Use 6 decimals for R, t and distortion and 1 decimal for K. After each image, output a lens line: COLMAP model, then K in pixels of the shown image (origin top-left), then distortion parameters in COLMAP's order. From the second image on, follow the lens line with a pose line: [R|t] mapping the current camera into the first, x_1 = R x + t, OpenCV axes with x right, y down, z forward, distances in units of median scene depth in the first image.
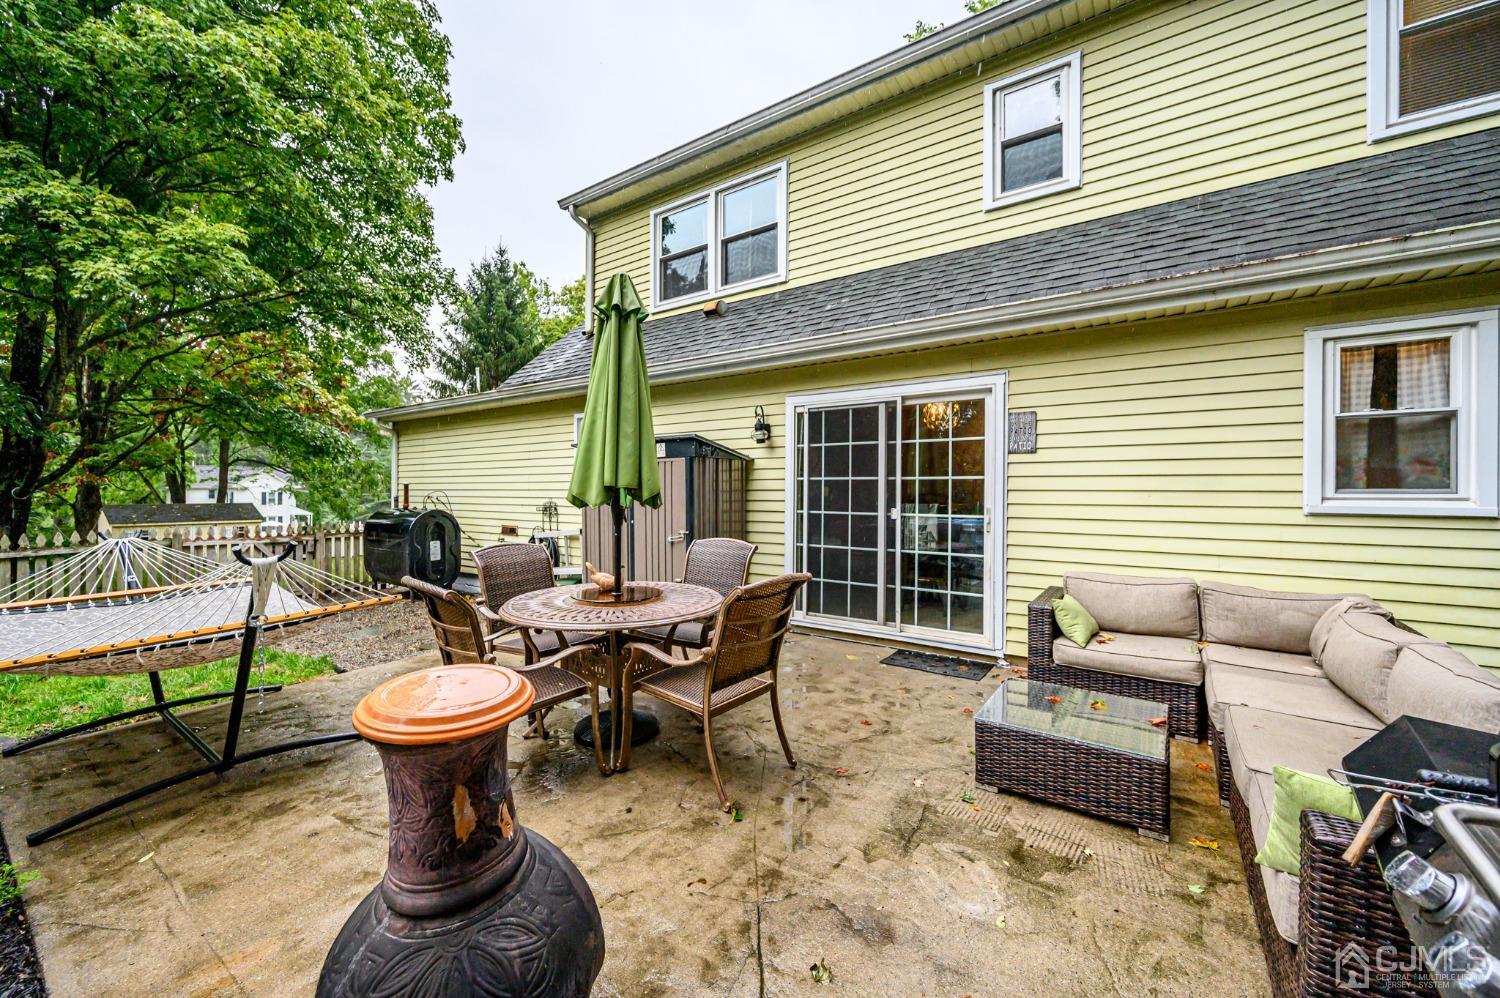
lens RADIAL K [[589.0, 0, 743.6], [0, 589.0, 499.0], [0, 0, 1]] dist [0.001248, 0.000340]
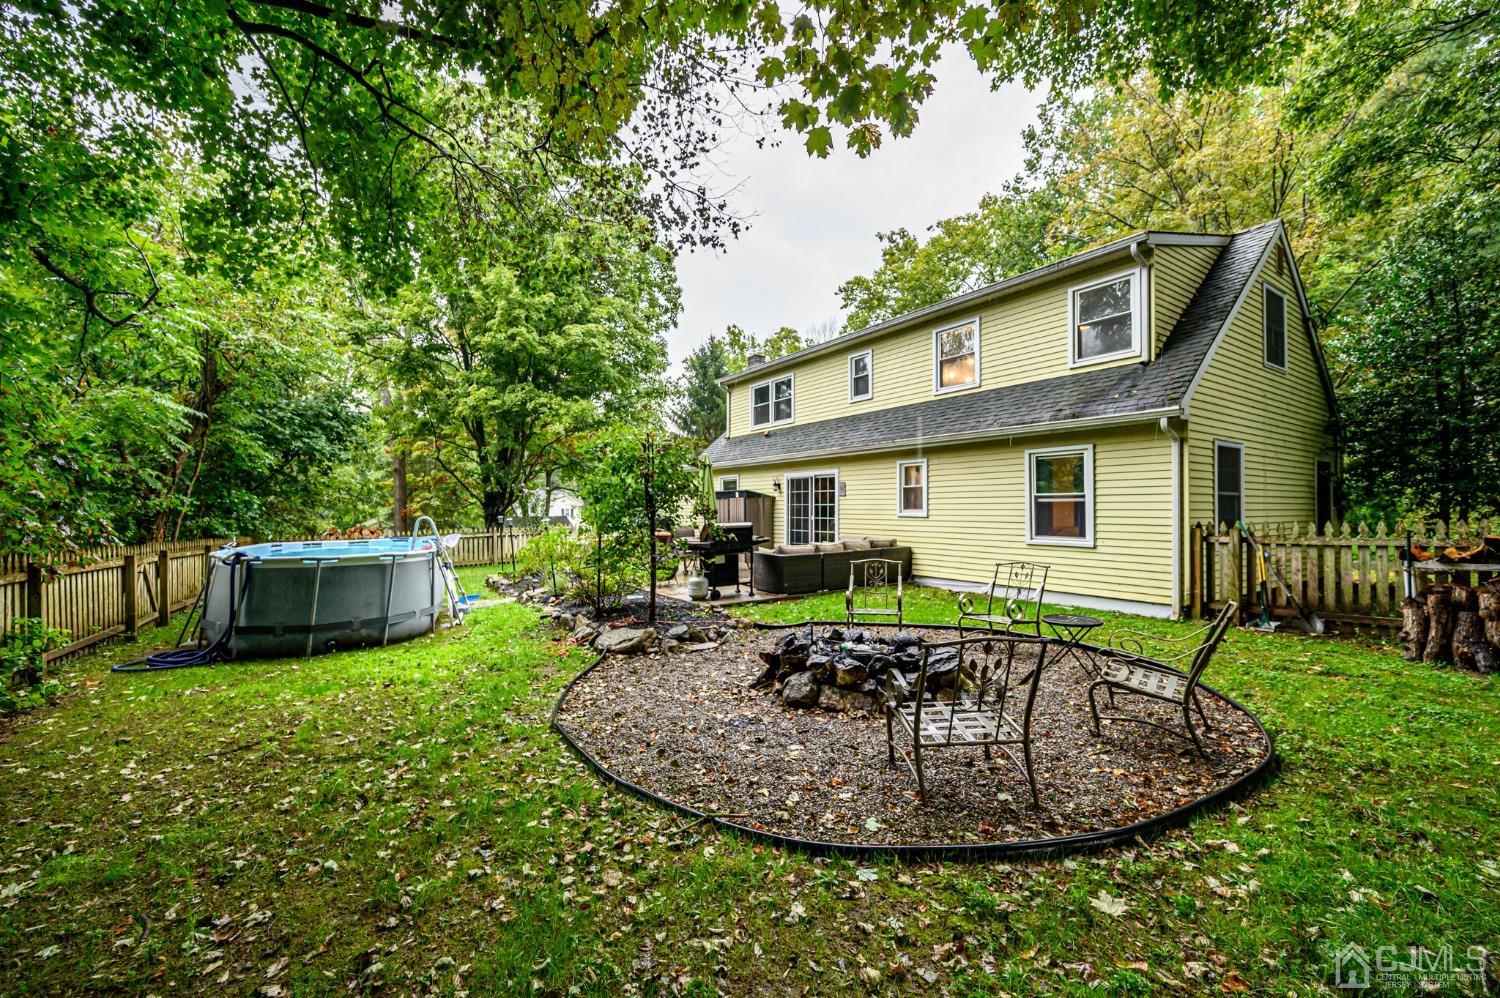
lens RADIAL K [[589.0, 0, 743.6], [0, 589.0, 499.0], [0, 0, 1]] dist [0.001248, 0.000340]
pose [[0.934195, -0.009696, -0.356631, 0.874400], [0.001452, 0.999726, -0.023378, 0.002260], [0.356760, 0.021322, 0.933953, -1.571584]]
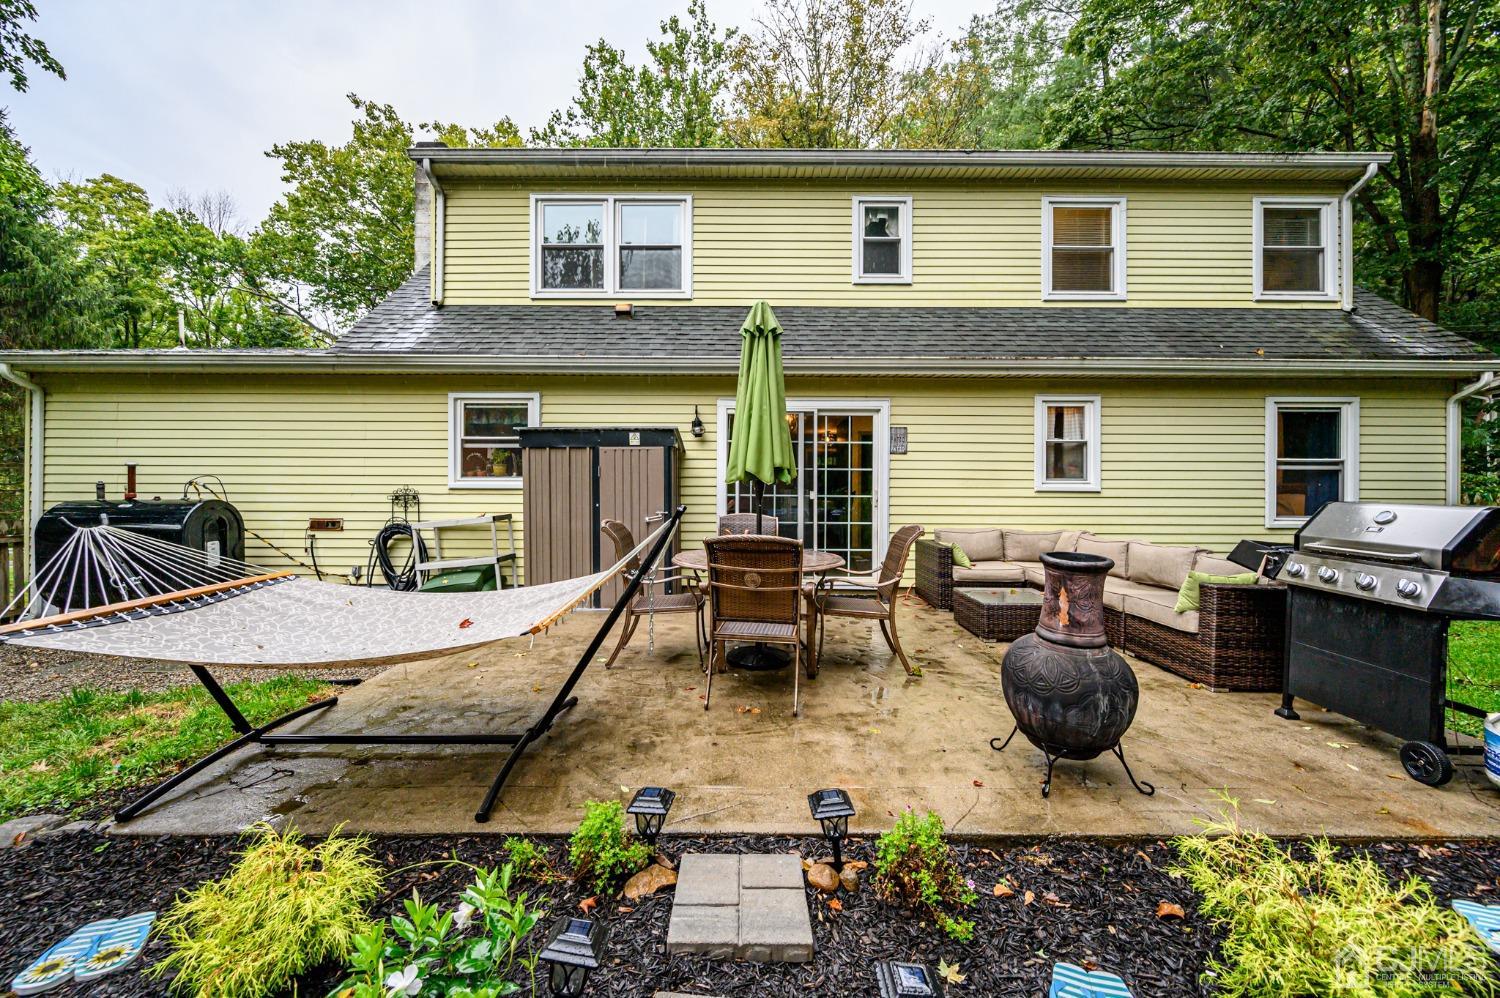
lens RADIAL K [[589.0, 0, 743.6], [0, 589.0, 499.0], [0, 0, 1]] dist [0.001248, 0.000340]
pose [[0.818063, -0.006185, 0.575096, -0.611873], [0.004638, 0.999981, 0.004158, 0.025539], [-0.575110, -0.000734, 0.818076, -0.013643]]
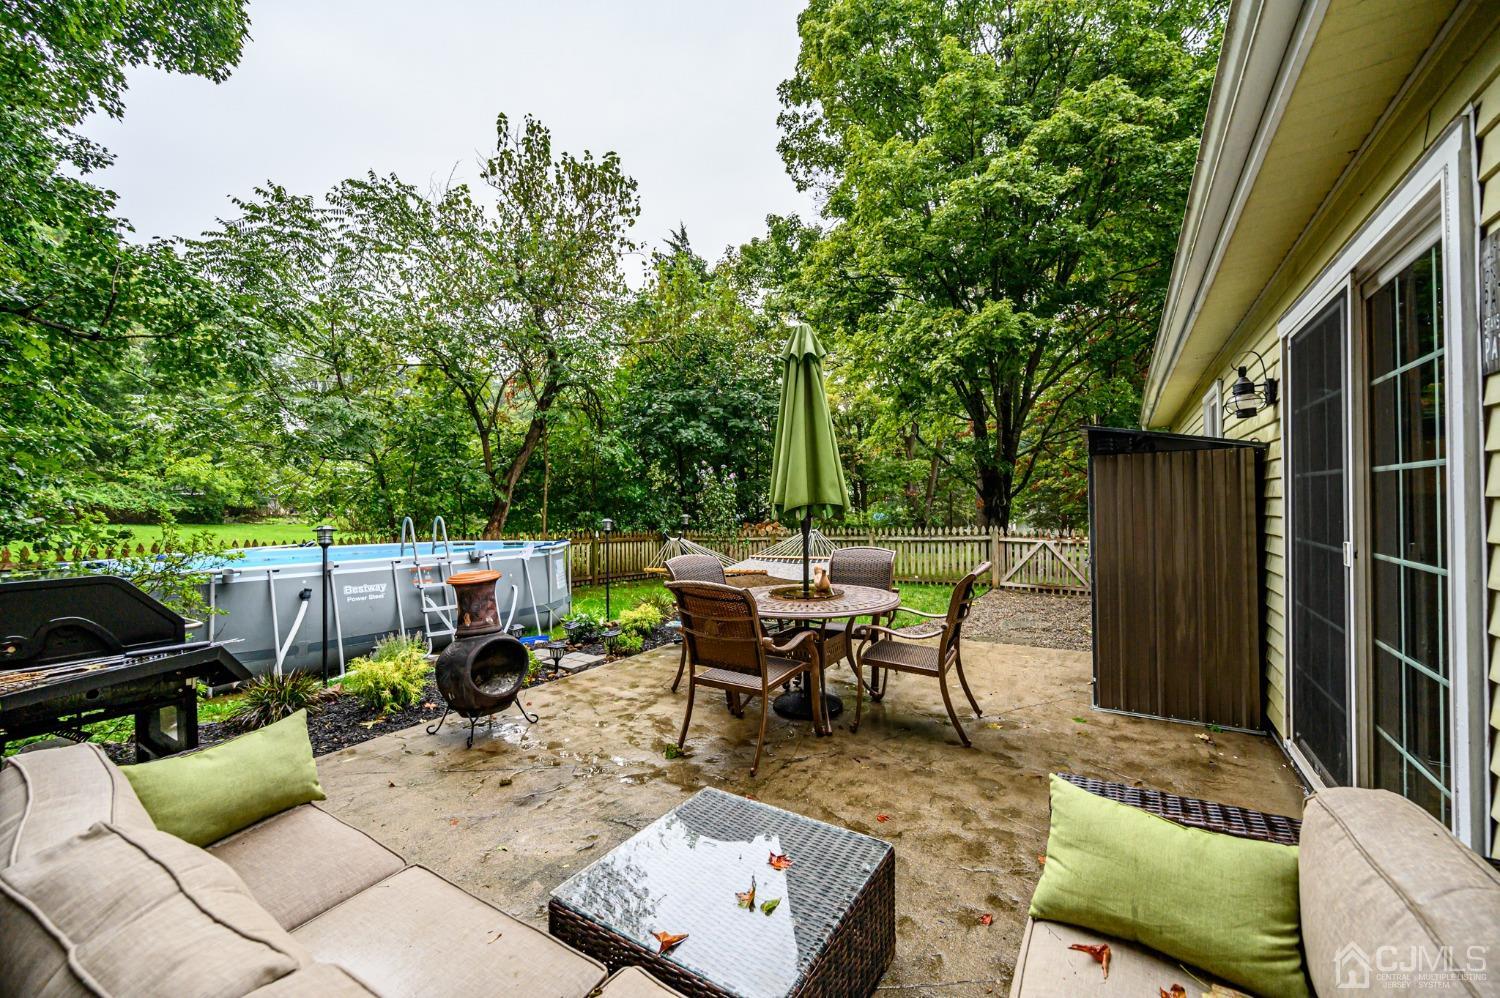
lens RADIAL K [[589.8, 0, 750.0], [0, 589.8, 499.0], [0, 0, 1]] dist [0.000065, -0.000003]
pose [[0.059235, -0.005377, -0.998230, 0.608097], [-0.000711, 0.999985, -0.005429, -0.012330], [0.998244, 0.001031, 0.059230, 0.507168]]
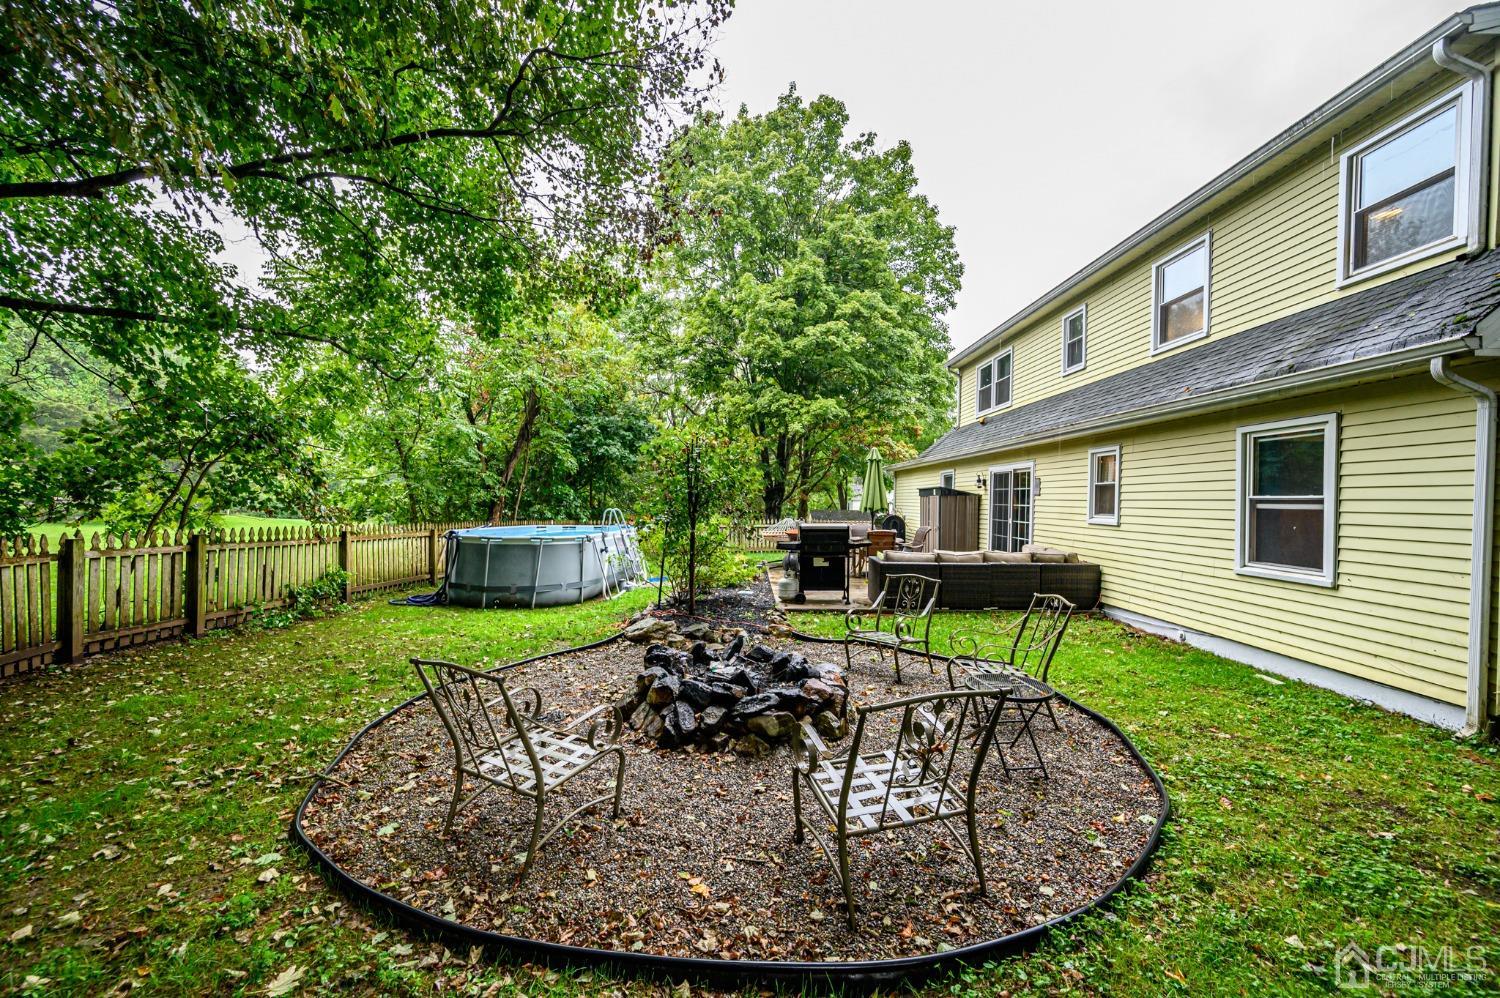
lens RADIAL K [[589.0, 0, 743.6], [0, 589.0, 499.0], [0, 0, 1]] dist [0.001248, 0.000340]
pose [[0.572868, 0.006372, -0.819623, 1.421289], [-0.021996, 0.999729, -0.007602, -0.017235], [0.819352, 0.022383, 0.572853, -1.061857]]
